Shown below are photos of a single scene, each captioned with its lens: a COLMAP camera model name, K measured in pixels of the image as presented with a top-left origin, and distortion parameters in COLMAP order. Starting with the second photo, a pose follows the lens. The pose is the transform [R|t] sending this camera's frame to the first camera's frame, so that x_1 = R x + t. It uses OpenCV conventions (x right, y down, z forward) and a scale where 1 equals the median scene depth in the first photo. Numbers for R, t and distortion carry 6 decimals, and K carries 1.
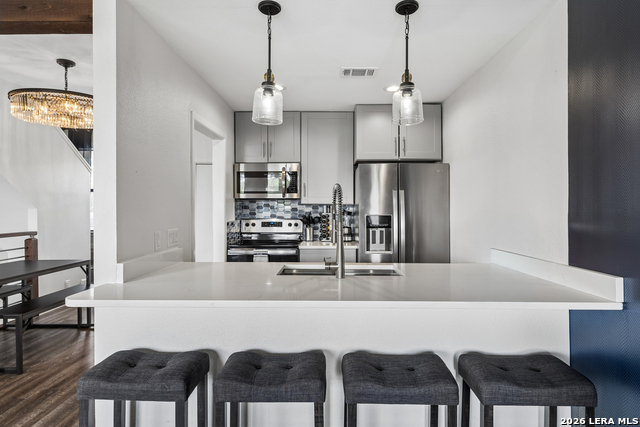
lens RADIAL K [[360.4, 0, 320.3], [0, 360.4, 206.1], [0, 0, 1]] dist [0.001067, 0.000391]
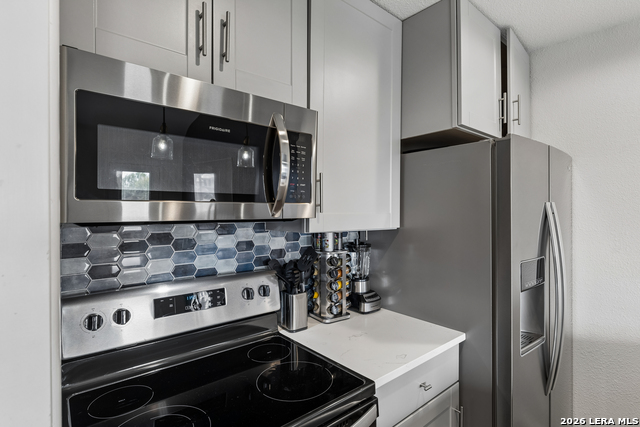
lens RADIAL K [[315.0, 0, 319.1], [0, 315.0, 211.4], [0, 0, 1]] dist [0.001930, 0.000171]
pose [[0.759496, -0.000327, 0.650512, -0.228900], [-0.001415, 0.999997, 0.002155, -0.026662], [-0.650510, -0.002557, 0.759493, 0.741790]]
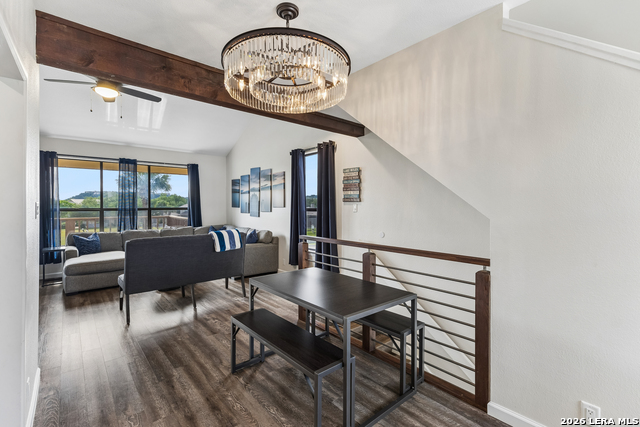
lens RADIAL K [[293.9, 0, 319.6], [0, 293.9, 208.6], [0, 0, 1]] dist [0.010899, 0.000146]
pose [[-0.750941, 0.004924, -0.660351, -0.300838], [-0.000211, 0.999970, 0.007697, -0.012333], [0.660369, 0.005919, -0.750918, 1.190736]]
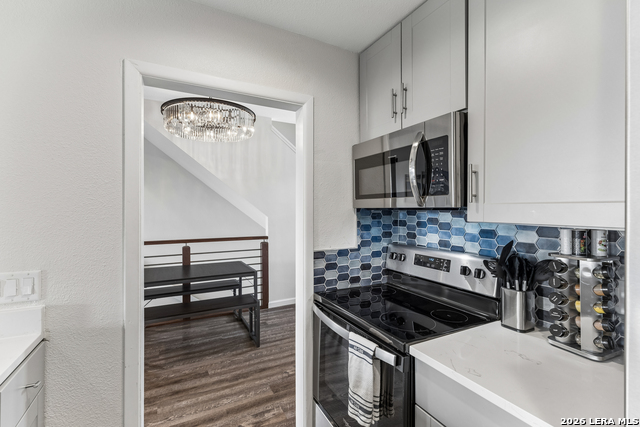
lens RADIAL K [[293.9, 0, 319.6], [0, 293.9, 208.6], [0, 0, 1]] dist [0.010899, 0.000146]
pose [[0.480524, 0.000097, -0.876981, 0.132778], [-0.001122, 0.999999, -0.000505, -0.019240], [0.876981, 0.001227, 0.480524, 0.701864]]
